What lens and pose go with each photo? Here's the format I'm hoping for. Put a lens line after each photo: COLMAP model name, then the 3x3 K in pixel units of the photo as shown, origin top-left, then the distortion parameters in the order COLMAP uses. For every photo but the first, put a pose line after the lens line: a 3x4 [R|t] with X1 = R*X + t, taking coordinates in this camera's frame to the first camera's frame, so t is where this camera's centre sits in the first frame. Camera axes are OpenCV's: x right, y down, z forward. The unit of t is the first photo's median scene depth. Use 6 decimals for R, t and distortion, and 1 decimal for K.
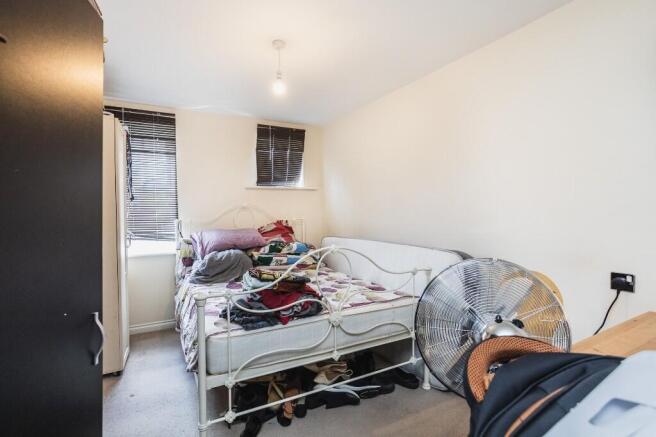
lens RADIAL K [[321.9, 0, 326.7], [0, 321.9, 217.9], [0, 0, 1]] dist [0.005327, 0.001651]
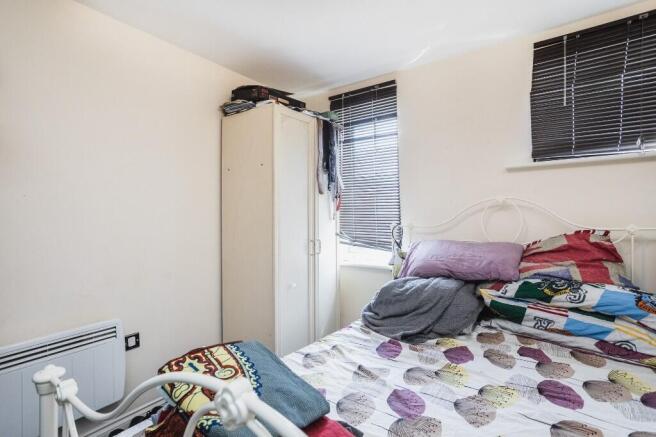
lens RADIAL K [[321.9, 0, 329.0], [0, 321.9, 218.2], [0, 0, 1]] dist [0.005327, 0.001651]
pose [[0.434061, 0.017215, -0.900719, 0.130087], [-0.008664, 0.999851, 0.014935, -0.015221], [0.900842, 0.001321, 0.434146, 0.531402]]
